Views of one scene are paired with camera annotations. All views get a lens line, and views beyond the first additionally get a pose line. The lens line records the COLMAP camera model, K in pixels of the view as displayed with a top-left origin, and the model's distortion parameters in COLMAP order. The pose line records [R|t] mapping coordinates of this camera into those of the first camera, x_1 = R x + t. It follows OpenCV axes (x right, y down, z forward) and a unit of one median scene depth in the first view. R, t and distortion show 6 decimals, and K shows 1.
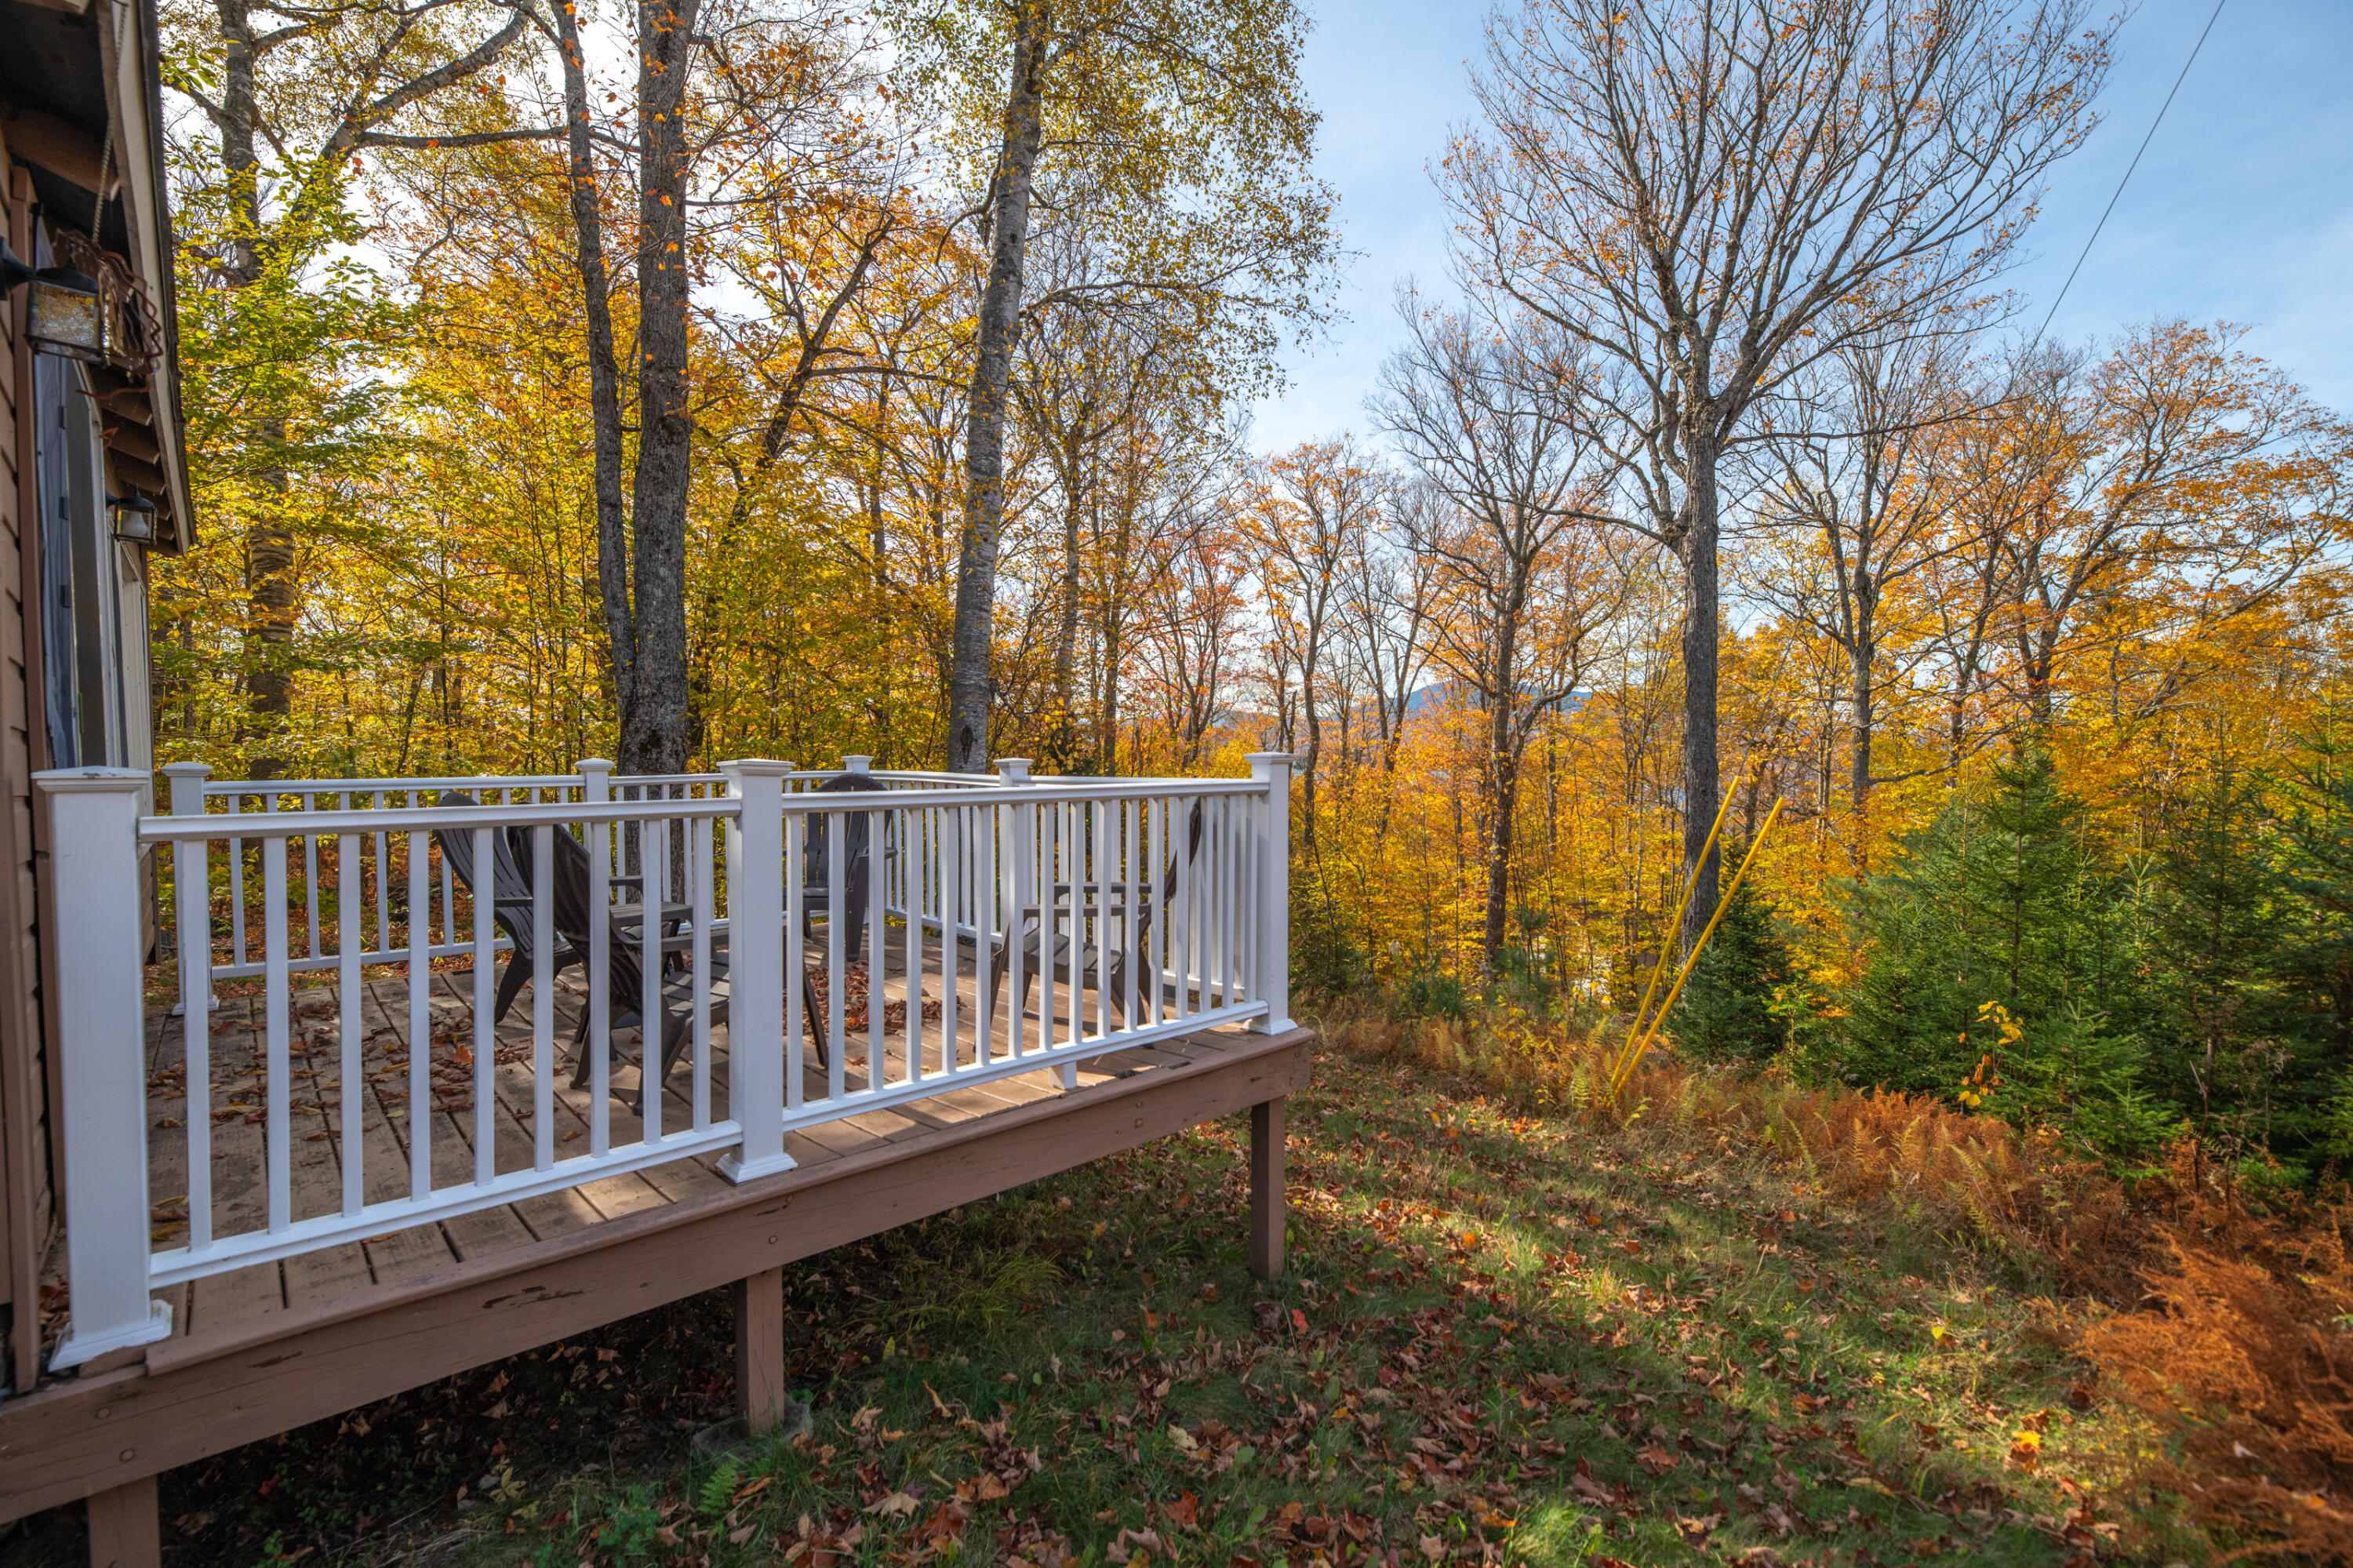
lens RADIAL K [[1077.0, 0, 1176.3], [0, 1077.0, 791.5], [0, 0, 1]] dist [0.001699, -0.005566]
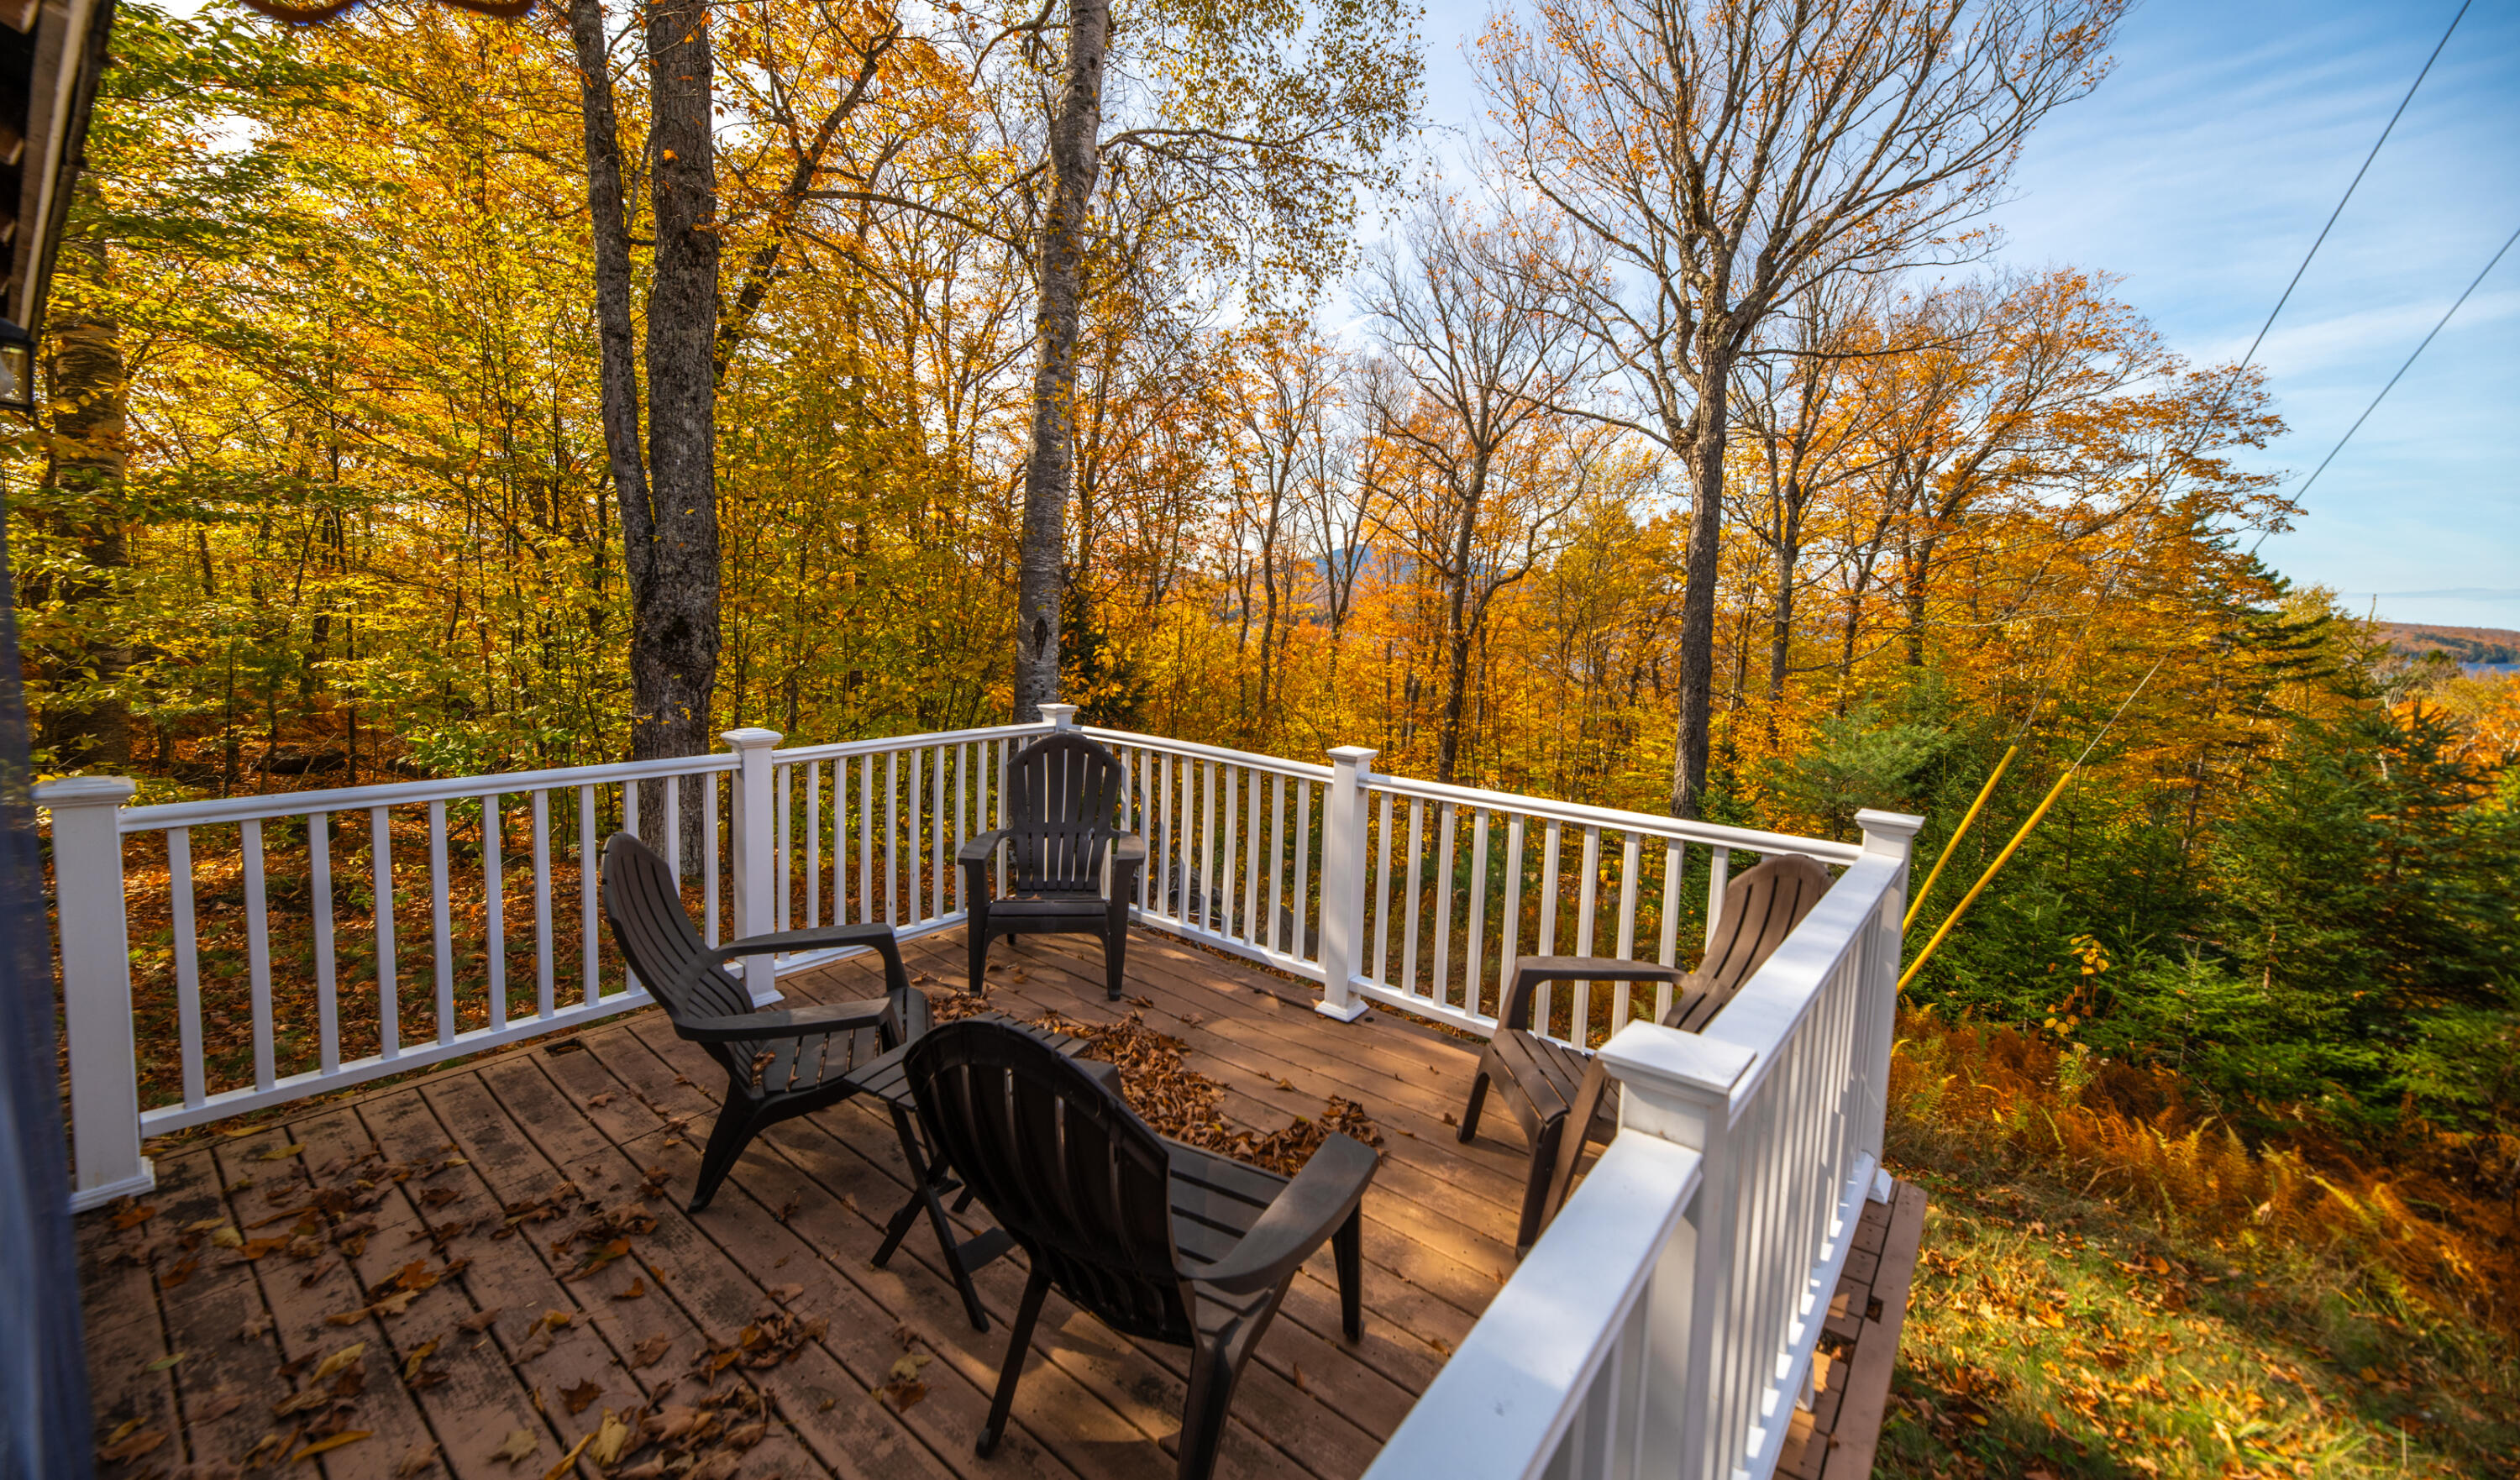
lens RADIAL K [[978.0, 0, 1260.0], [0, 978.0, 740.0], [0, 0, 1]] dist [0.016785, 0.000109]
pose [[0.985949, 0.012486, 0.166579, -0.086250], [-0.029121, 0.994781, 0.097792, -0.022387], [-0.164489, -0.101269, 0.981167, 0.069897]]
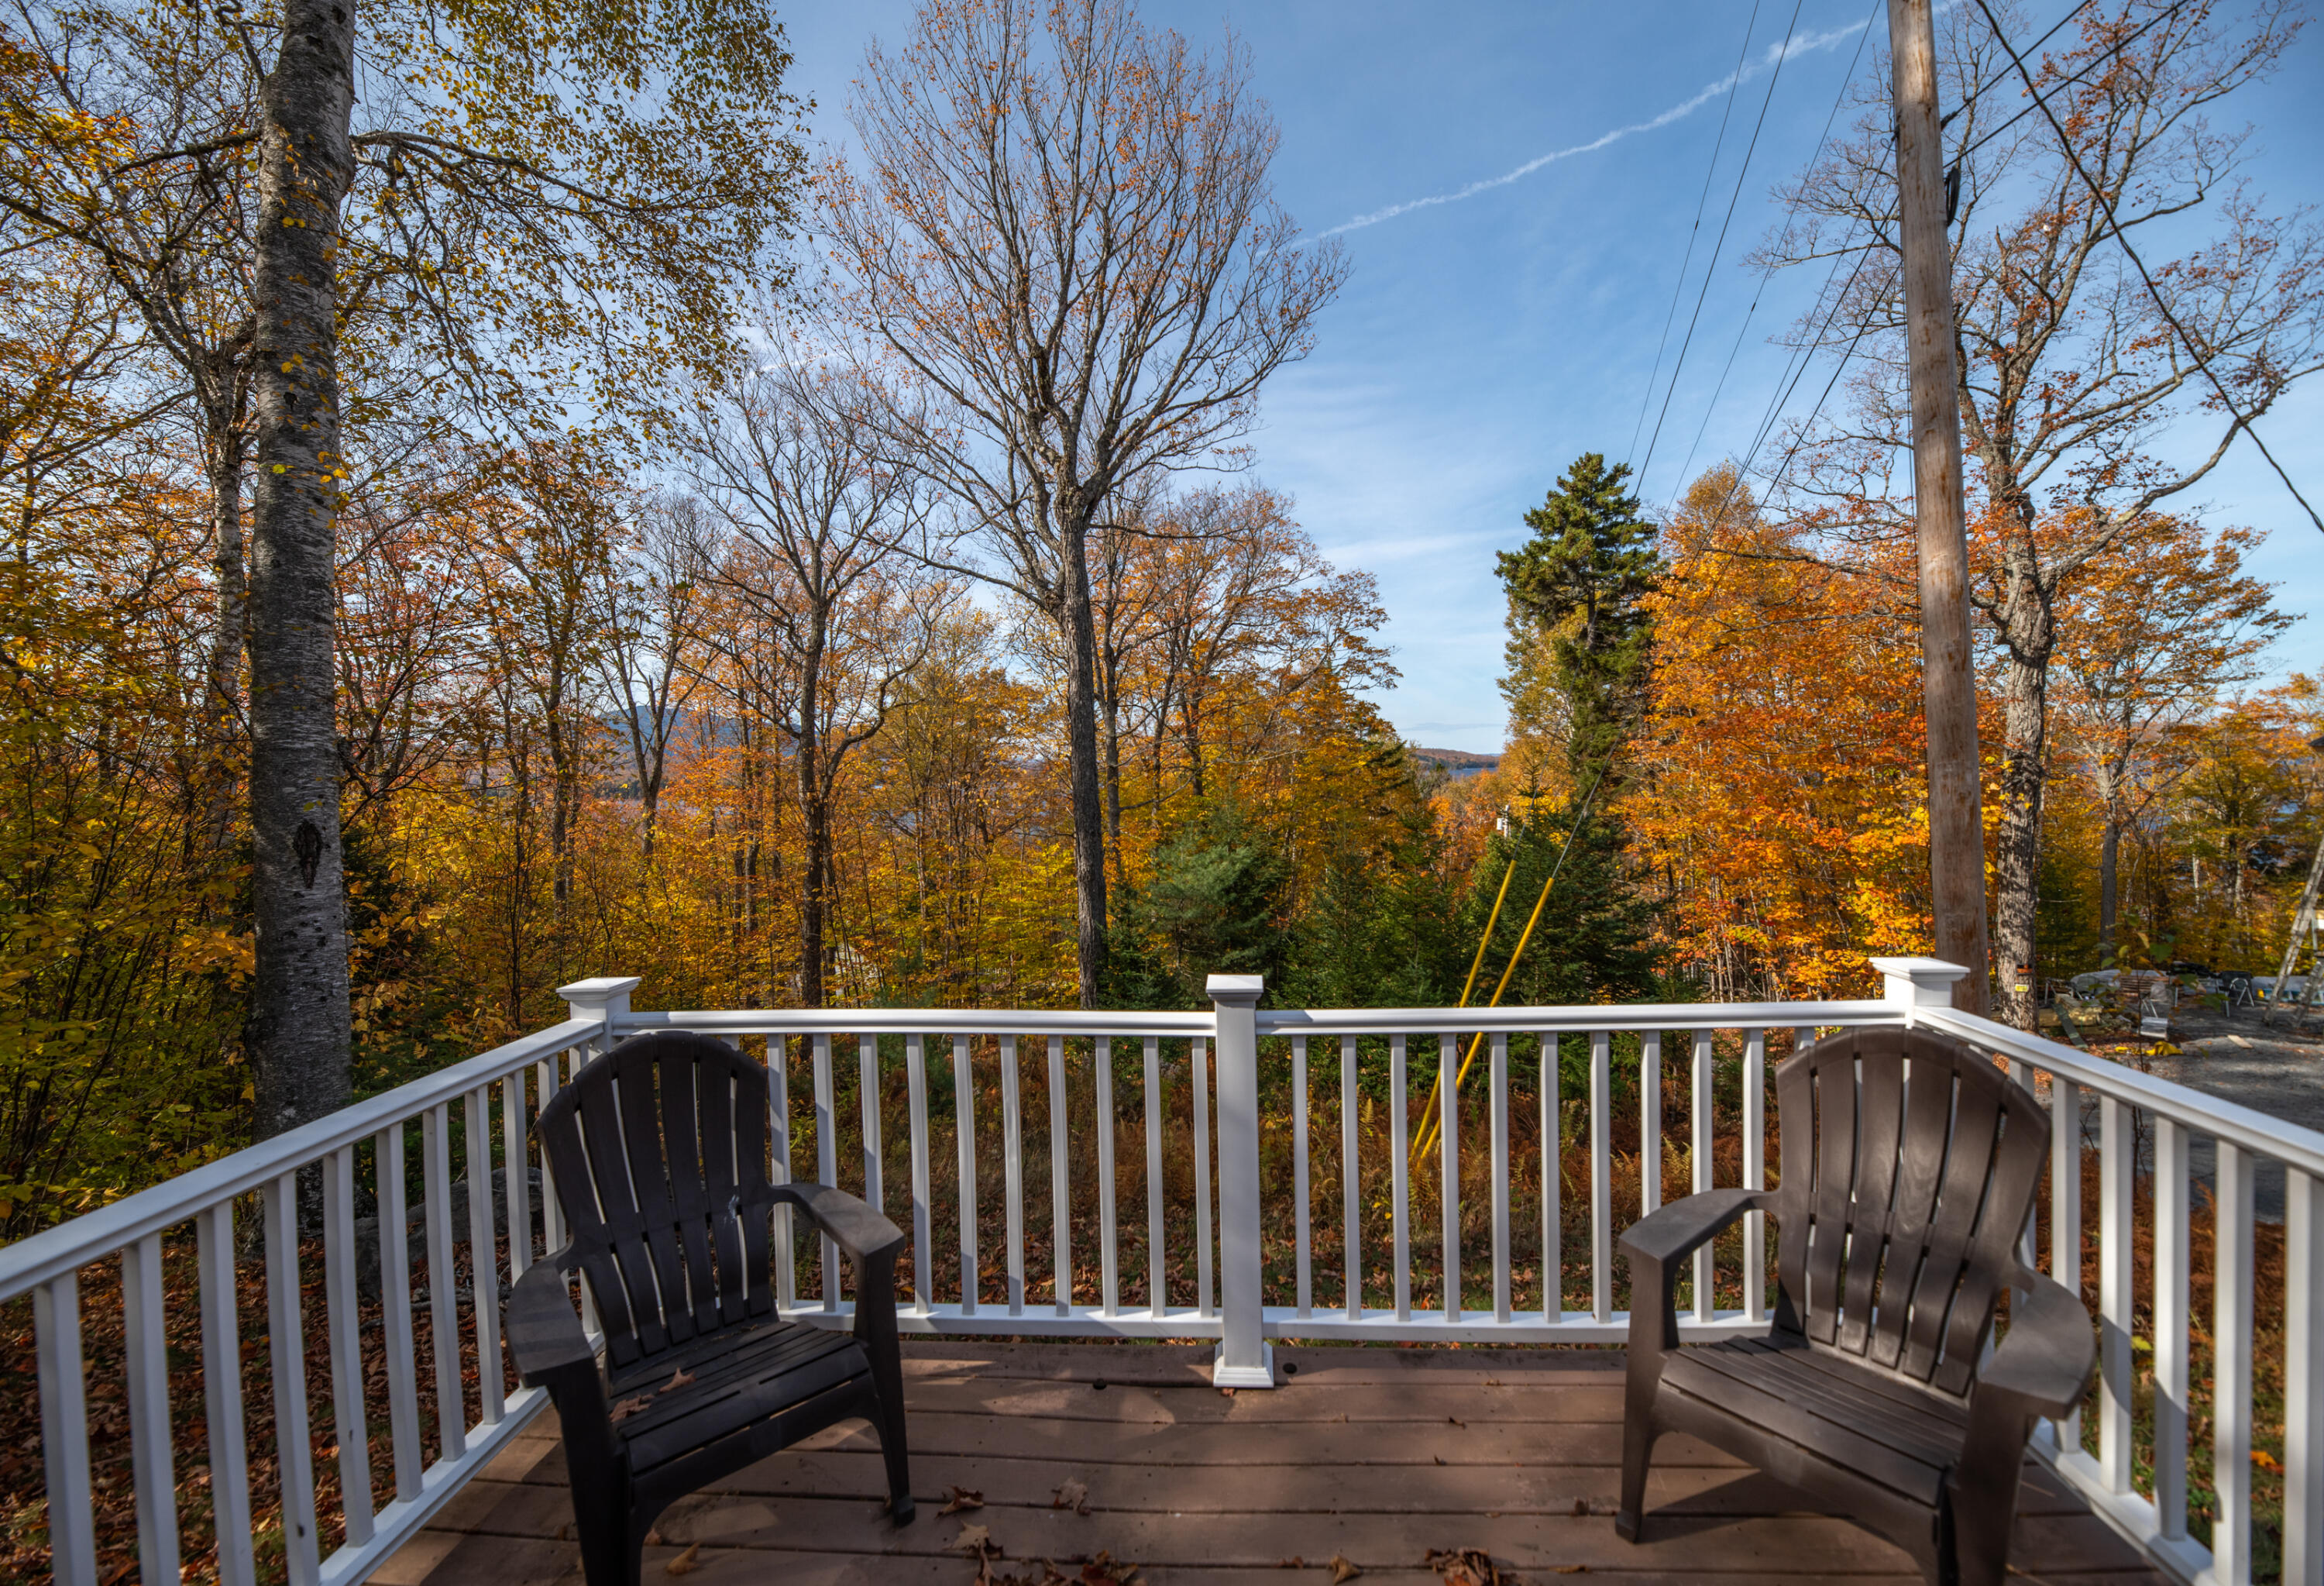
lens RADIAL K [[953.5, 0, 1173.0], [0, 953.5, 822.1], [0, 0, 1]] dist [-0.007161, -0.000015]
pose [[0.704167, -0.056898, 0.707751, -0.132197], [0.048936, 0.998303, 0.031569, -0.028183], [-0.708346, 0.012405, 0.705757, 0.173856]]
